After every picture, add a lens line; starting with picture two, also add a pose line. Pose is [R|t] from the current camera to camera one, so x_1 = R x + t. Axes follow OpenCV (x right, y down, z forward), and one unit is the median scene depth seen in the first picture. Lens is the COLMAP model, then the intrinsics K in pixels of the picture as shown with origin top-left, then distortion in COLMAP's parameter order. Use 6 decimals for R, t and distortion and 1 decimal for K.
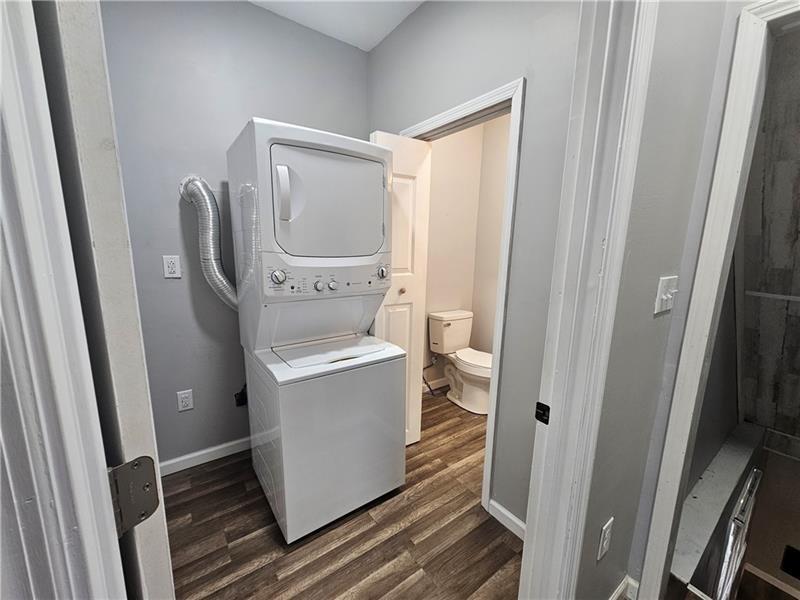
lens RADIAL K [[326.5, 0, 398.5], [0, 326.5, 301.9], [0, 0, 1]] dist [0.000059, 0.001045]
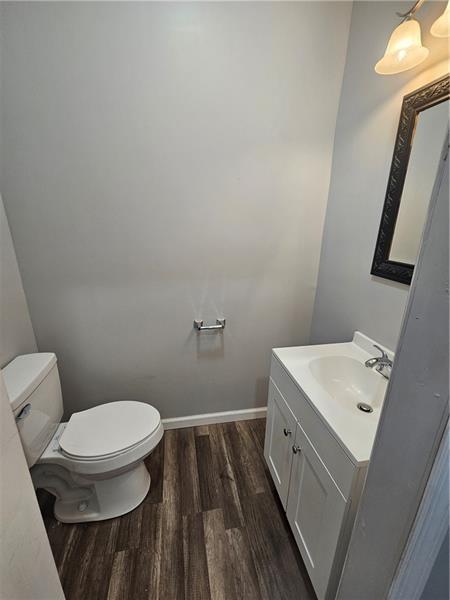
lens RADIAL K [[244.9, 0, 224.7], [0, 244.9, 298.9], [0, 0, 1]] dist [0.000059, 0.001045]
pose [[0.430081, -0.280941, 0.857964, 0.023365], [0.158118, 0.959098, 0.234796, -0.115560], [-0.888836, 0.034678, 0.456911, 0.593711]]
